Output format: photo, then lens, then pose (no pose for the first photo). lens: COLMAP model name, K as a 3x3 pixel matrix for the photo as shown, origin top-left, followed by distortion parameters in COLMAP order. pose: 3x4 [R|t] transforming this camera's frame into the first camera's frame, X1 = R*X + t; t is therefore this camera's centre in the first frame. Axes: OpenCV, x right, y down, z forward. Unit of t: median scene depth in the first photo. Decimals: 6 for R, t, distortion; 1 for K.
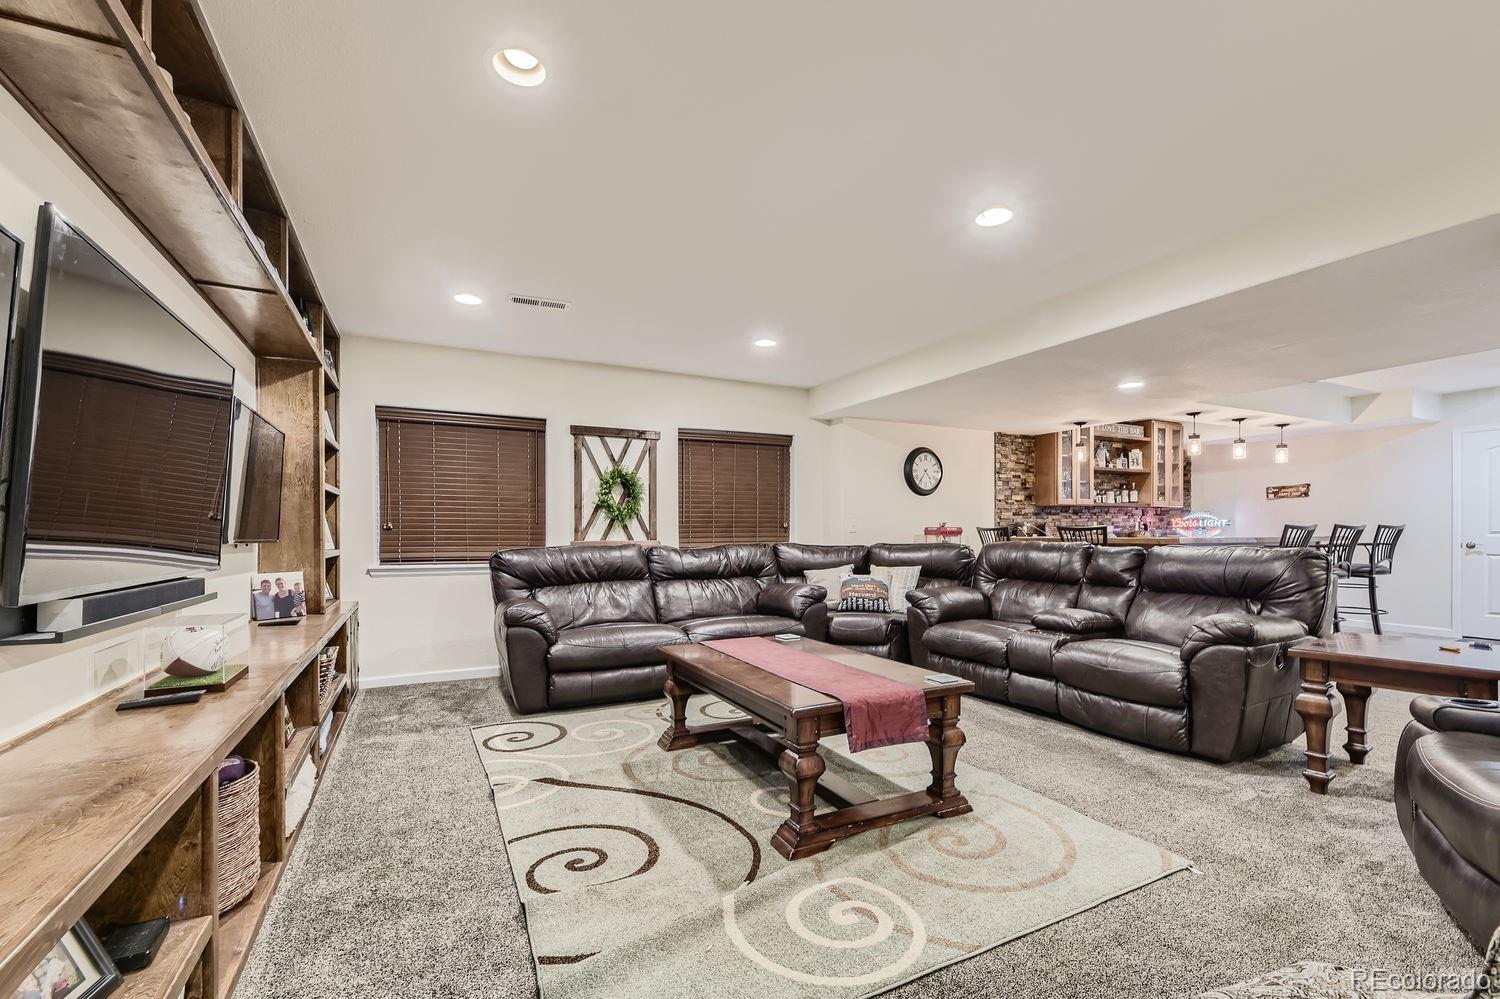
lens RADIAL K [[631.0, 0, 762.6], [0, 631.0, 530.3], [0, 0, 1]] dist [0.010819, -0.000083]
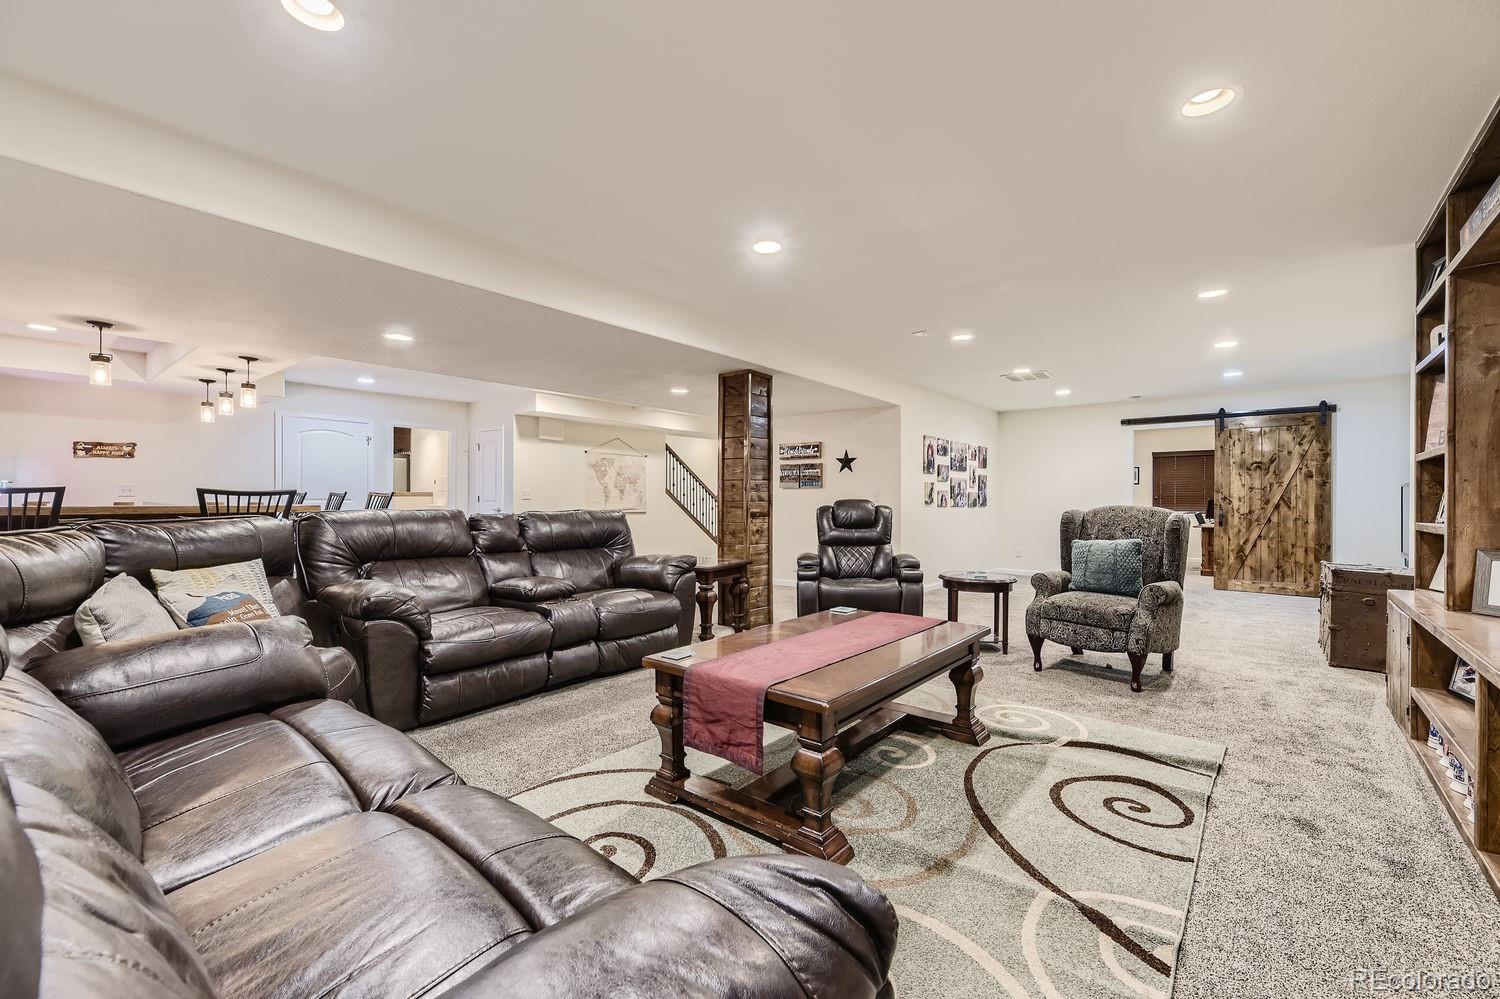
lens RADIAL K [[631.0, 0, 751.2], [0, 631.0, 498.6], [0, 0, 1]] dist [0.010819, -0.000083]
pose [[-0.385481, 0.002518, 0.922712, -0.300871], [-0.005946, 0.999969, -0.005212, 0.003015], [-0.922696, -0.007495, -0.385454, 0.587534]]
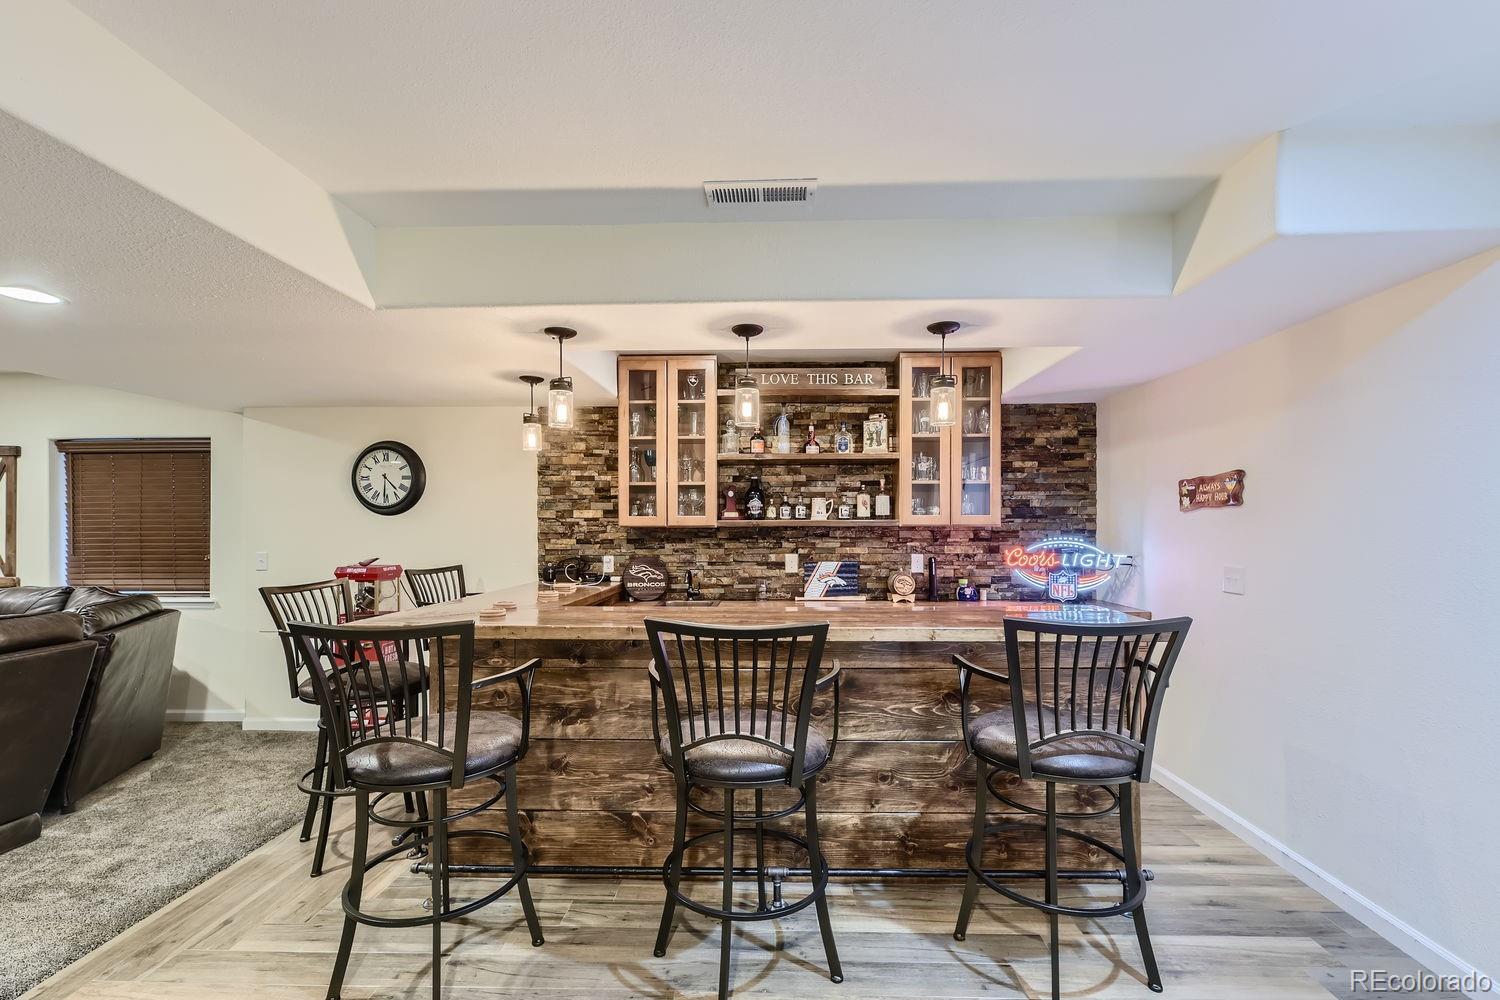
lens RADIAL K [[631.0, 0, 745.1], [0, 631.0, 535.3], [0, 0, 1]] dist [0.010819, -0.000083]
pose [[0.870403, 0.010351, -0.492231, 0.838246], [-0.004665, 0.999907, 0.012778, -0.040375], [0.492318, -0.008825, 0.870371, 0.558878]]
